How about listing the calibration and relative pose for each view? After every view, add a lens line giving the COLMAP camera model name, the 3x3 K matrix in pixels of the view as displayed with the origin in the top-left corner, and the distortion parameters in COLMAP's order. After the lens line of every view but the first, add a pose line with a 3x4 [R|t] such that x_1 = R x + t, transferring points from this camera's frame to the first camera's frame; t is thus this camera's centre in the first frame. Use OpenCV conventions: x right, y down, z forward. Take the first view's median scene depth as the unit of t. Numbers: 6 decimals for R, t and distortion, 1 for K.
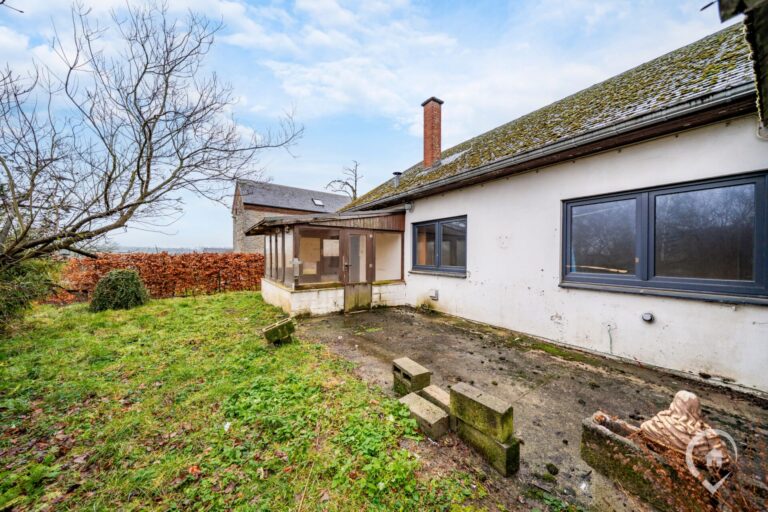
lens RADIAL K [[258.1, 0, 381.4], [0, 258.1, 256.4], [0, 0, 1]] dist [0.000158, 0.000041]
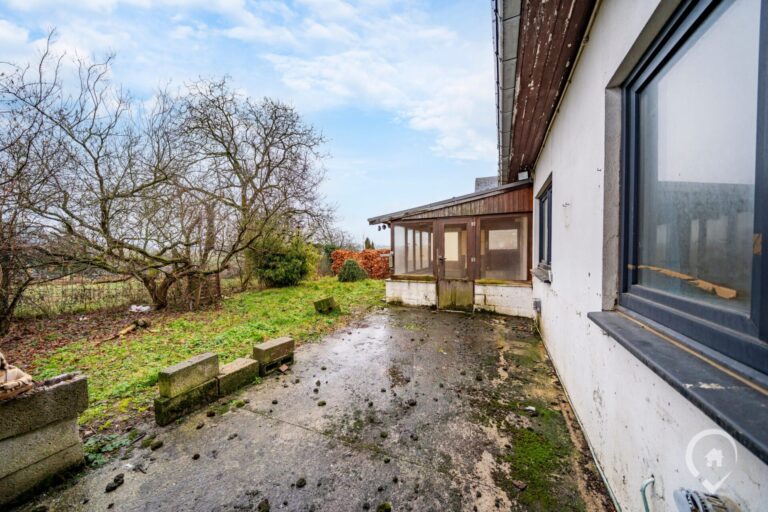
lens RADIAL K [[258.1, 0, 381.4], [0, 258.1, 256.4], [0, 0, 1]] dist [0.000158, 0.000041]
pose [[0.511534, 0.011580, -0.859185, 0.589307], [0.006400, 0.999830, 0.017286, 0.009861], [0.859239, -0.014341, 0.511373, 0.364860]]
